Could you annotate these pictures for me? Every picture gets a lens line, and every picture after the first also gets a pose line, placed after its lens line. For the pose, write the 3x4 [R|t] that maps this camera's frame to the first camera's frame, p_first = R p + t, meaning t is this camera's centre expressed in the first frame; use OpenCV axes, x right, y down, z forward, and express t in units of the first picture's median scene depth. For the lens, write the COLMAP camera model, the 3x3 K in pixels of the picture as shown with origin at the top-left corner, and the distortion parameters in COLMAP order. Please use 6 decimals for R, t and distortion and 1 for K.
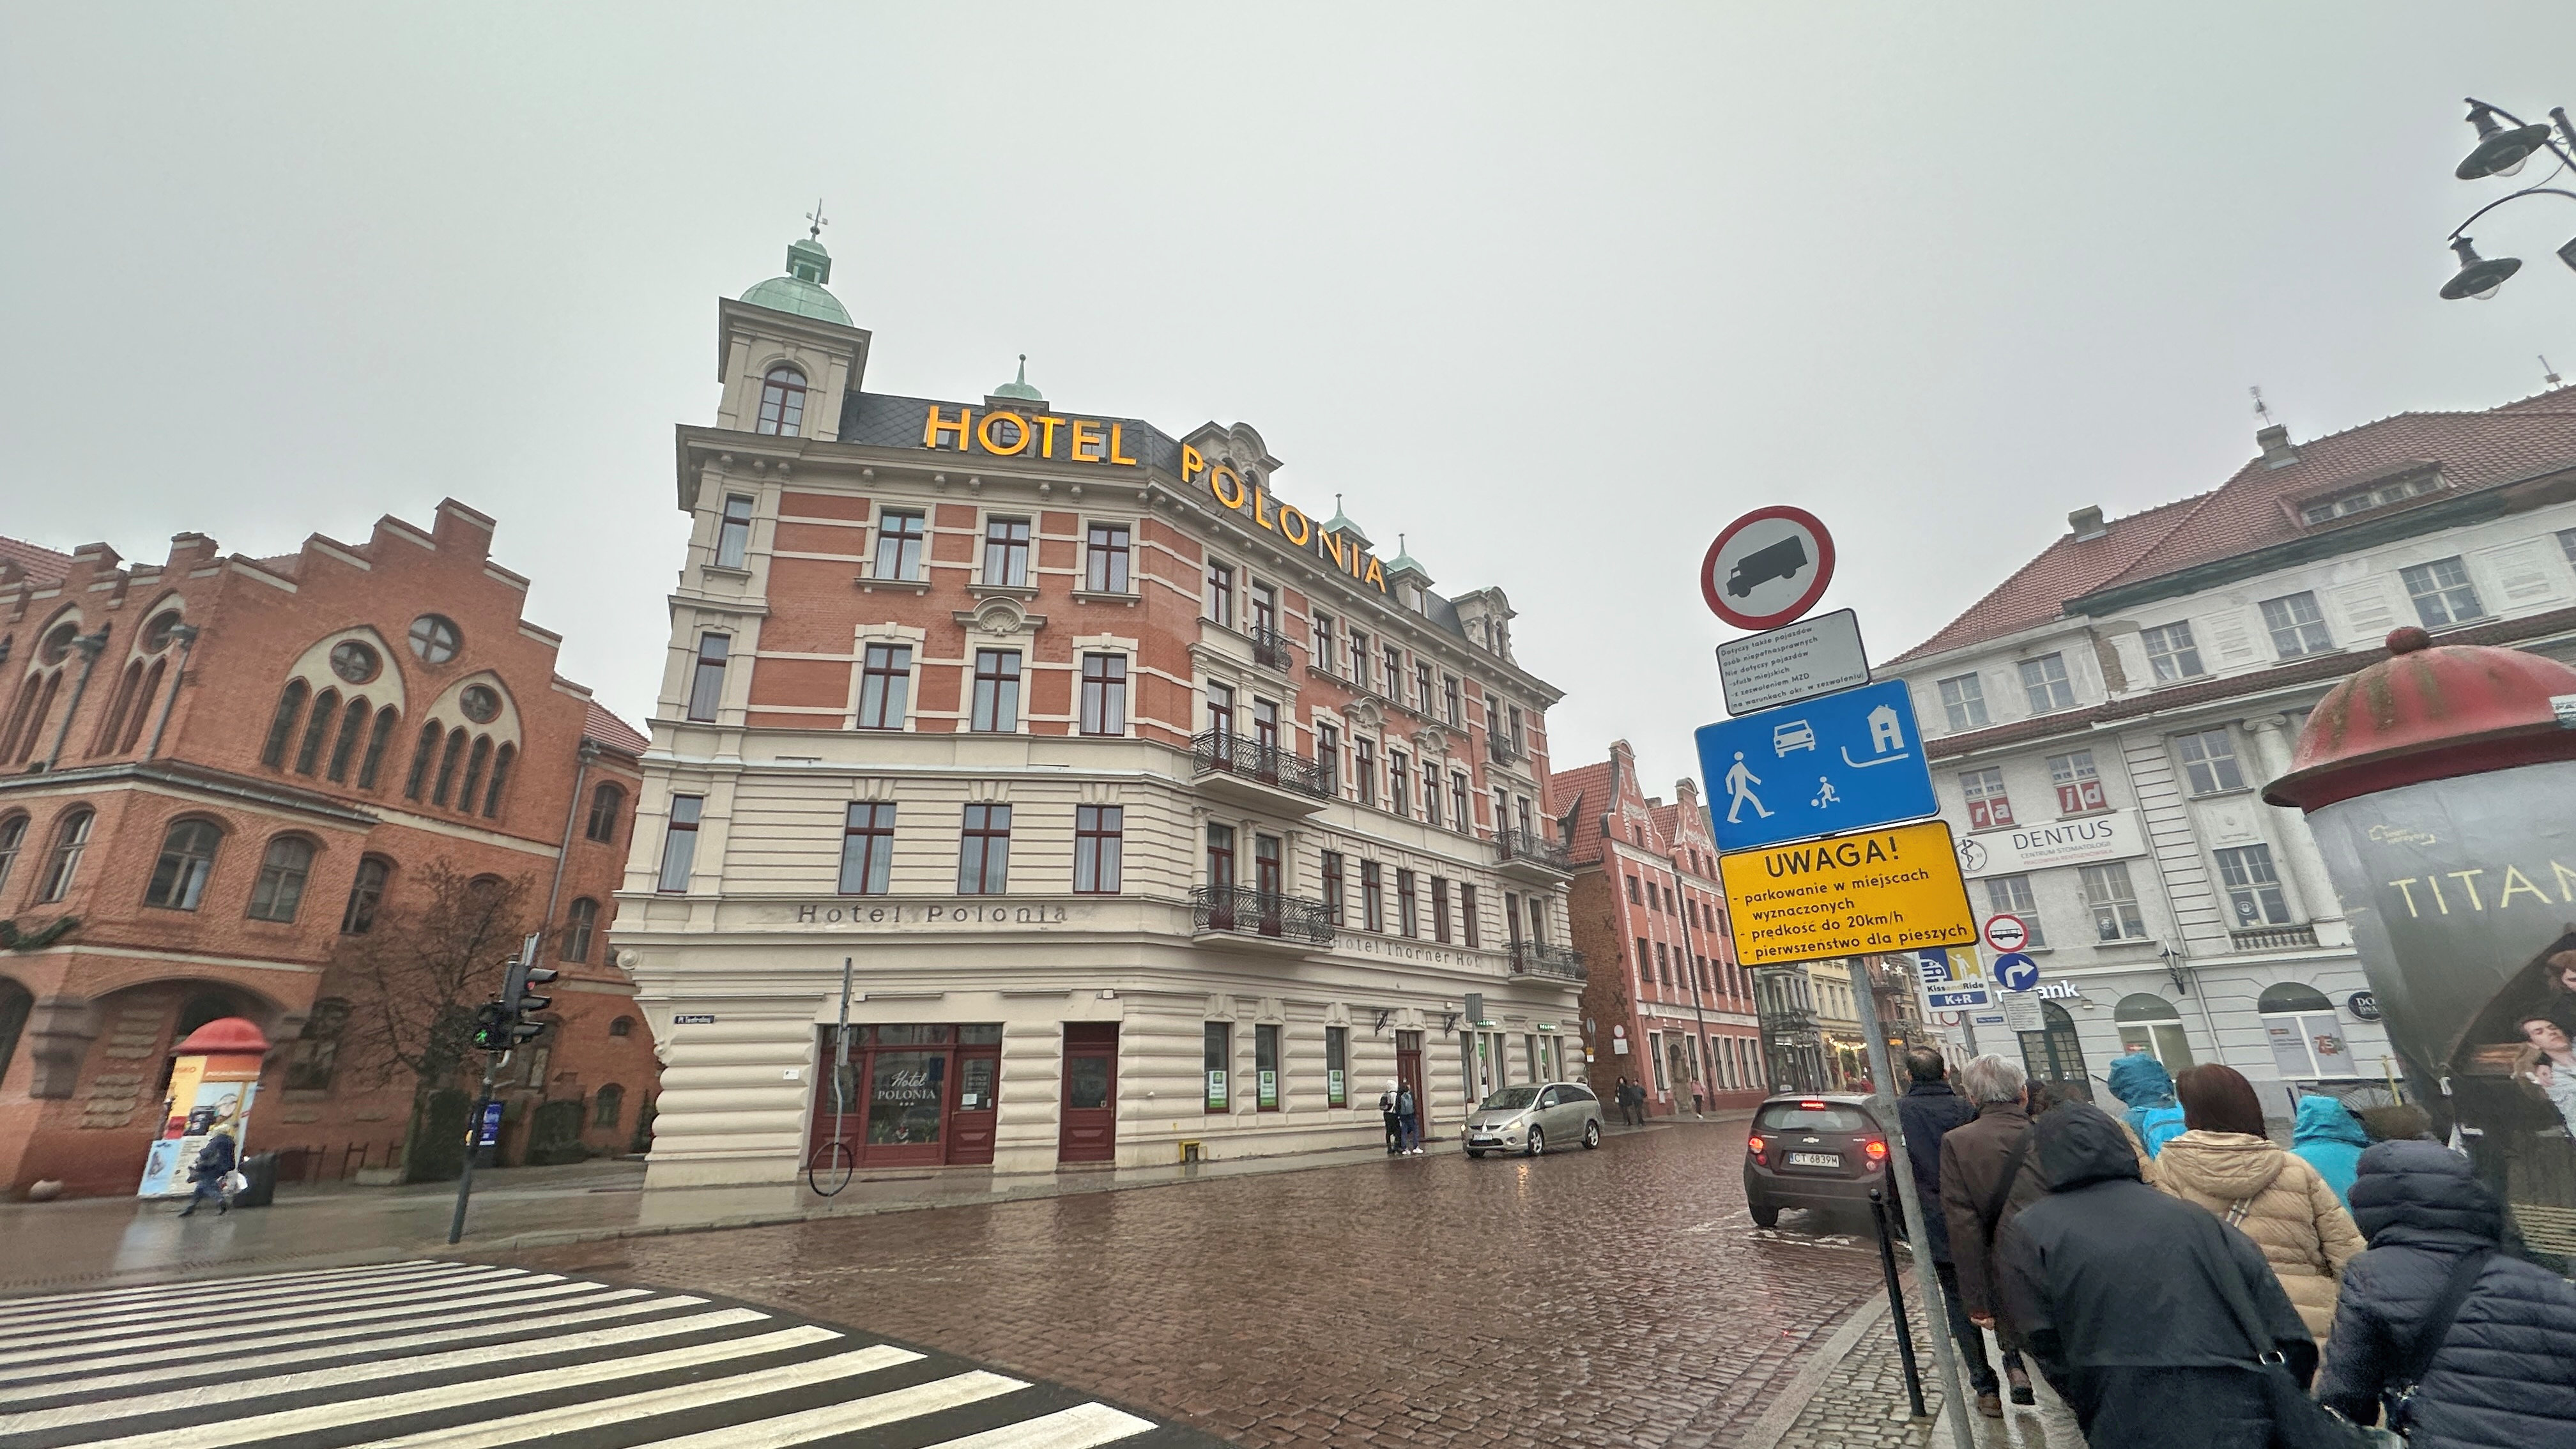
lens RADIAL K [[1027.4, 0, 1294.6], [0, 1027.4, 720.0], [0, 0, 1]] dist [-0.000953, -0.000023]
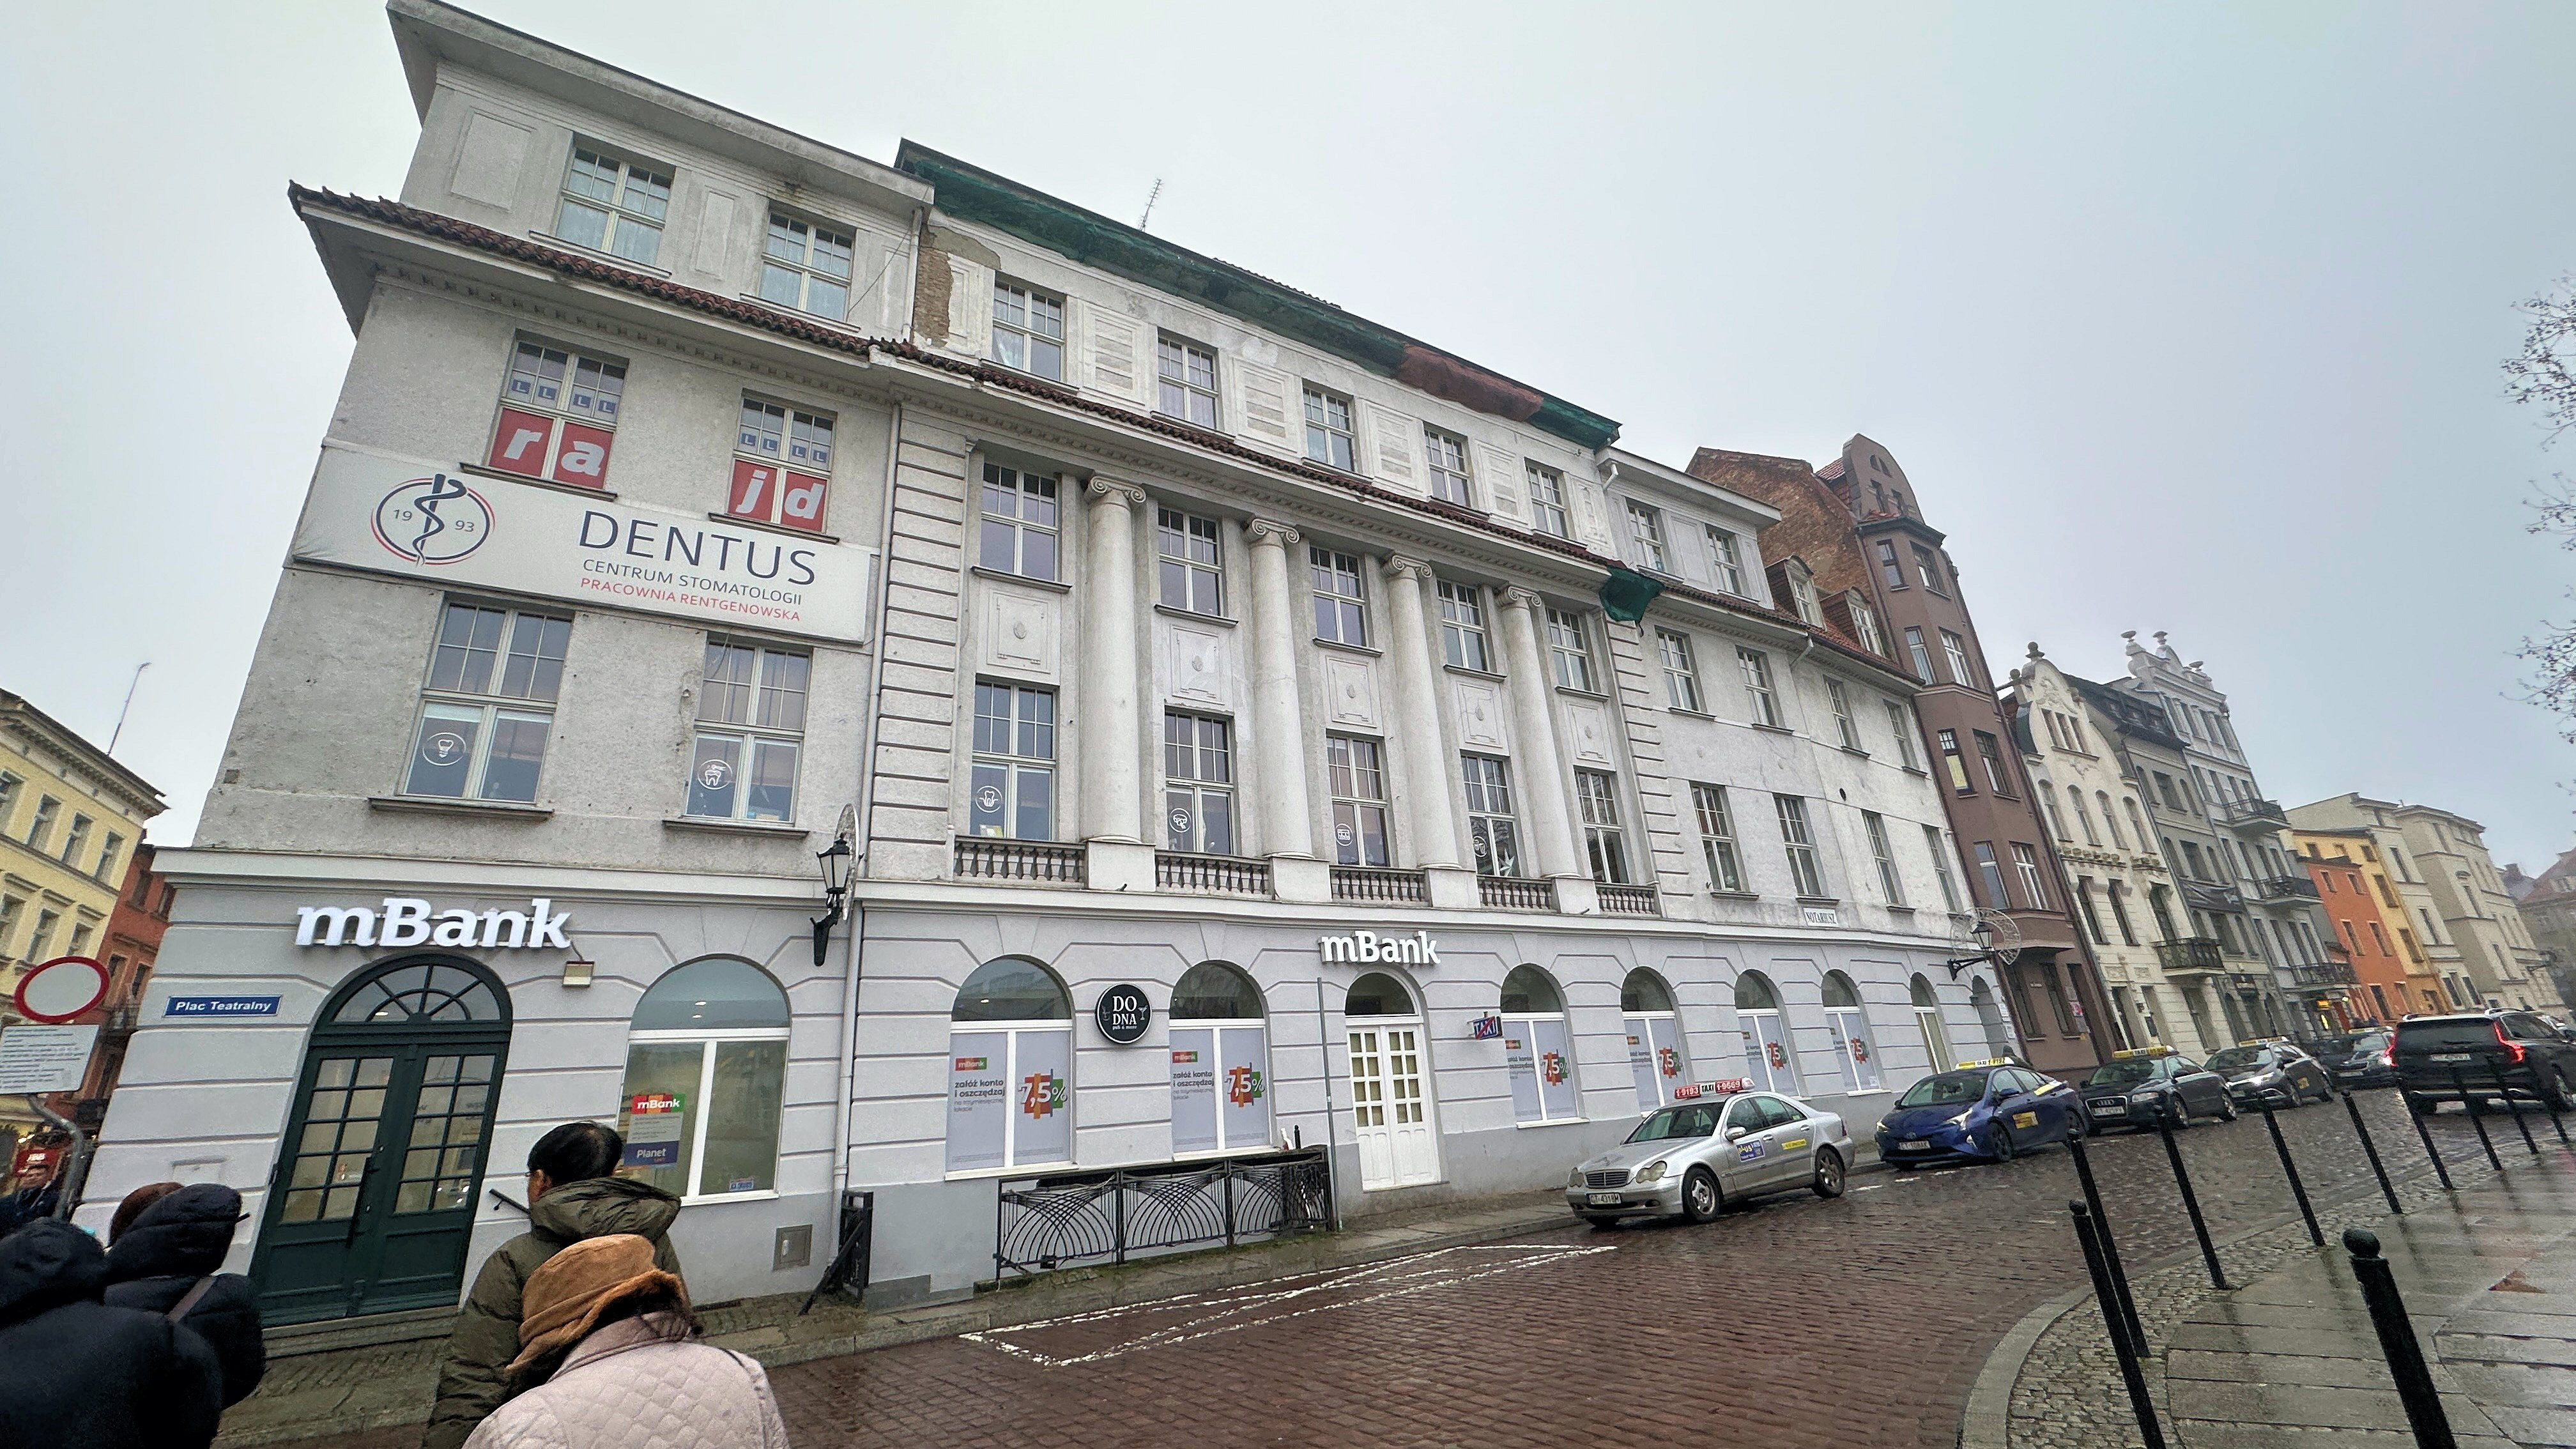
lens RADIAL K [[1034.2, 0, 1297.5], [0, 1034.2, 722.9], [0, 0, 1]] dist [-0.000725, -0.003869]
pose [[0.288730, 0.347111, 0.892272, 0.484194], [-0.264345, 0.924638, -0.274163, 0.220362], [-0.920194, -0.156708, 0.358728, 0.640687]]
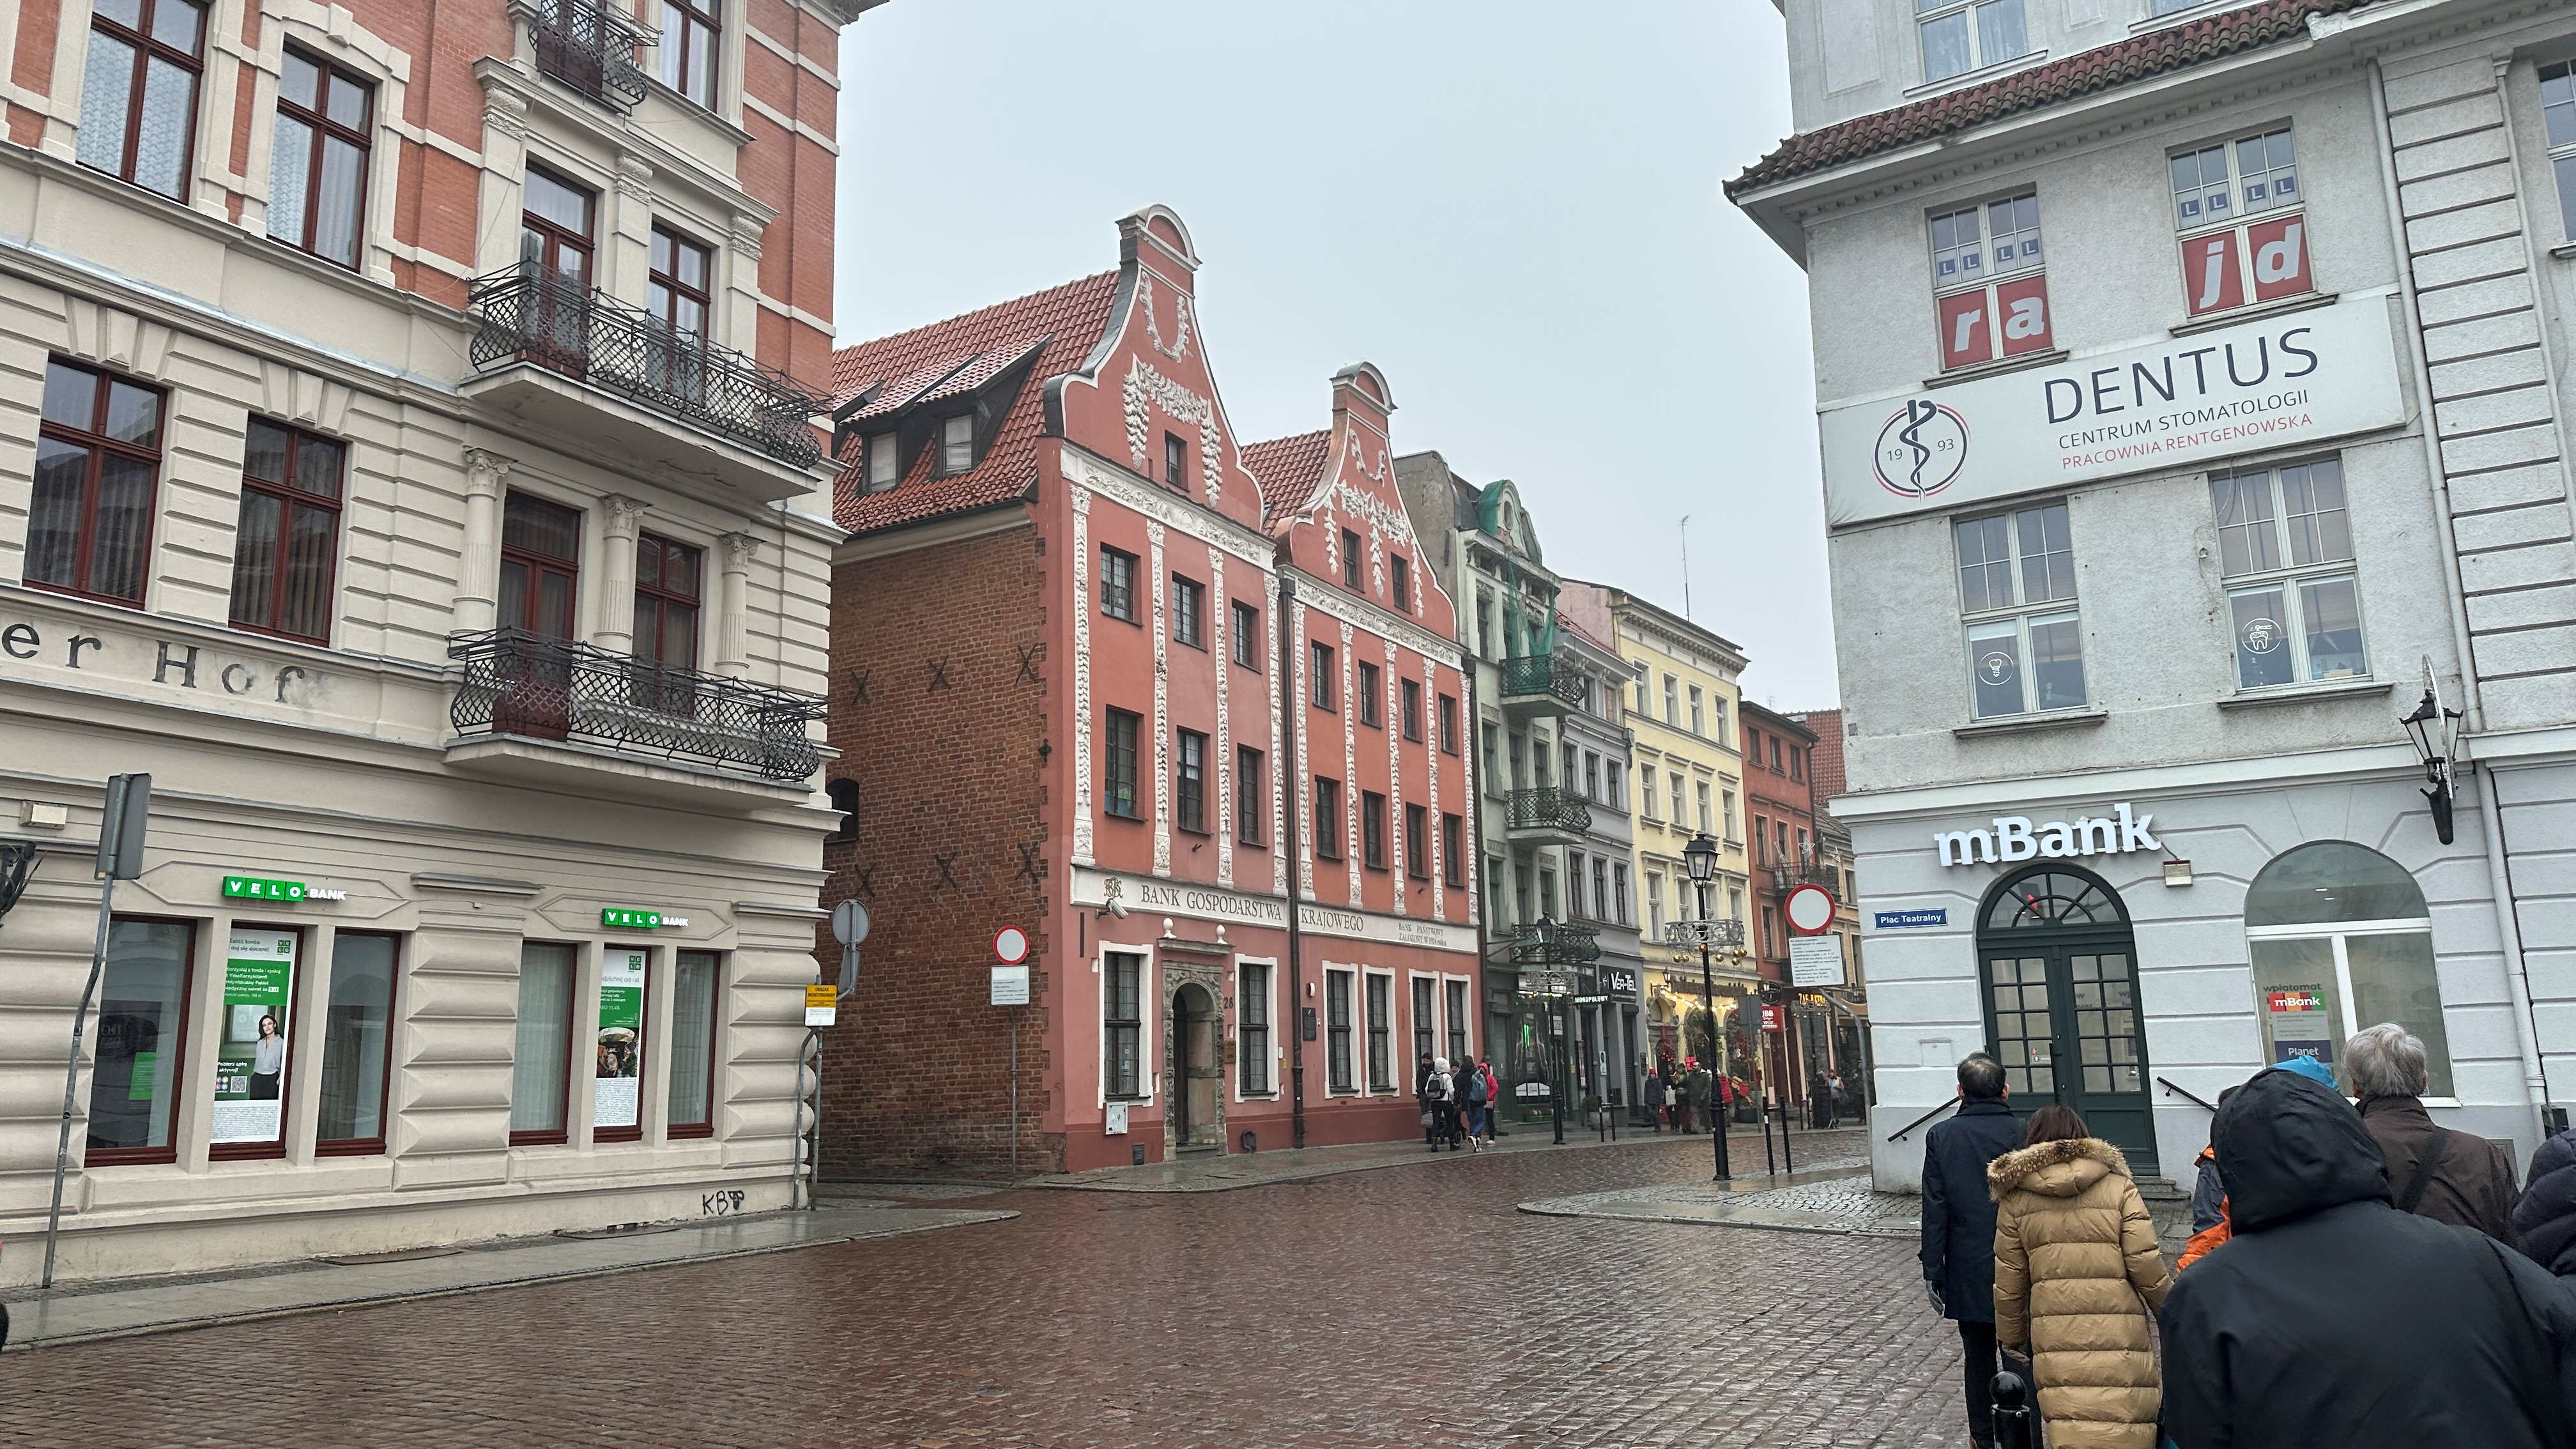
lens RADIAL K [[1783.2, 0, 1274.0], [0, 1783.2, 701.6], [0, 0, 1]] dist [0.060750, -0.061943]
pose [[0.982581, 0.042234, 0.180975, 0.361239], [-0.067097, 0.988768, 0.133550, 0.157044], [-0.173302, -0.143366, 0.974378, 0.469522]]
